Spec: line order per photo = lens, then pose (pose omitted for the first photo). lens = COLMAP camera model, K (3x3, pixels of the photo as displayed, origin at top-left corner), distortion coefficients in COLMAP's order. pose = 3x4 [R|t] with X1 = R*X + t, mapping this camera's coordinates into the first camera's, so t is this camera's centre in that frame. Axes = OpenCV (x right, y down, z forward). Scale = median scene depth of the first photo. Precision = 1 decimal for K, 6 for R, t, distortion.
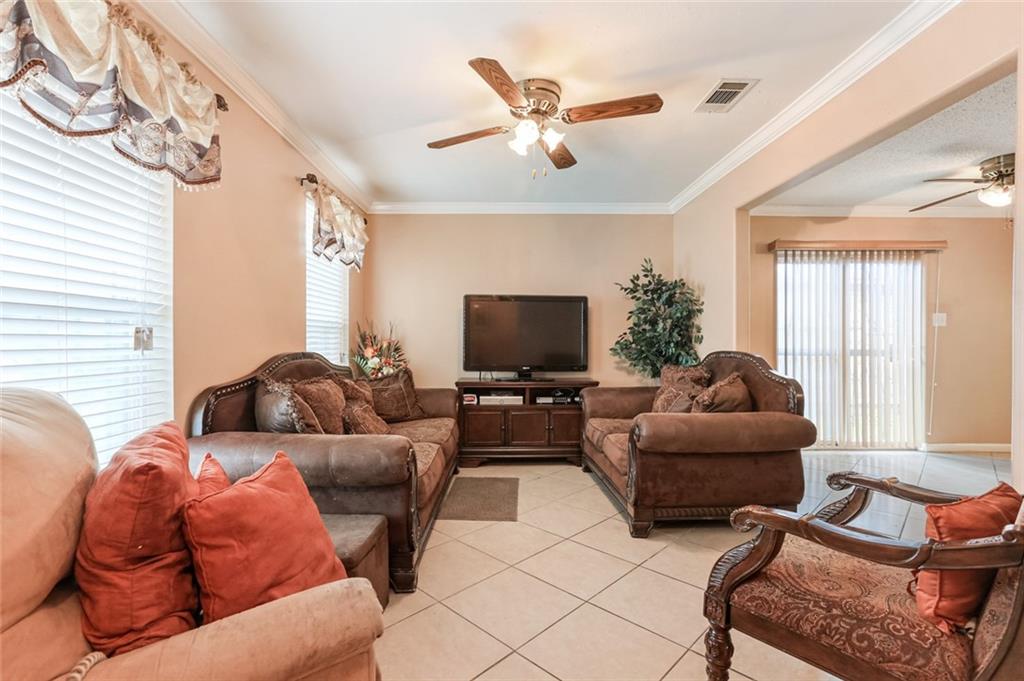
lens RADIAL K [[471.8, 0, 509.5], [0, 471.8, 339.2], [0, 0, 1]] dist [-0.024941, 0.007547]
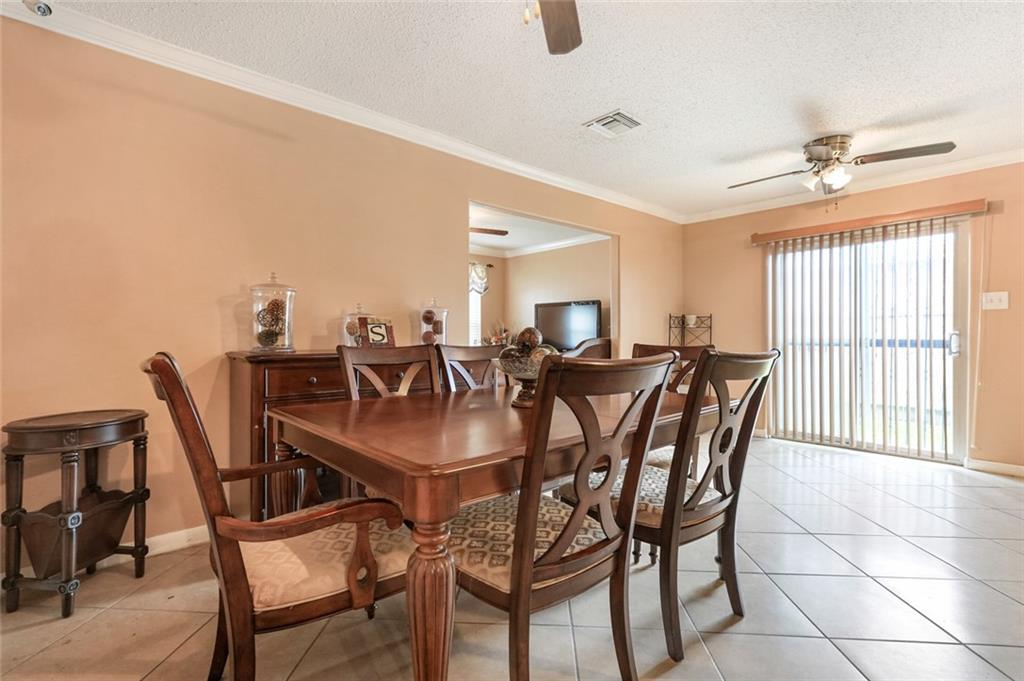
lens RADIAL K [[471.8, 0, 512.1], [0, 471.8, 338.3], [0, 0, 1]] dist [-0.024941, 0.007547]
pose [[0.667127, -0.000977, -0.744944, 0.932116], [0.004526, 0.999986, 0.002742, 0.014818], [0.744930, -0.005201, 0.667122, -0.108108]]
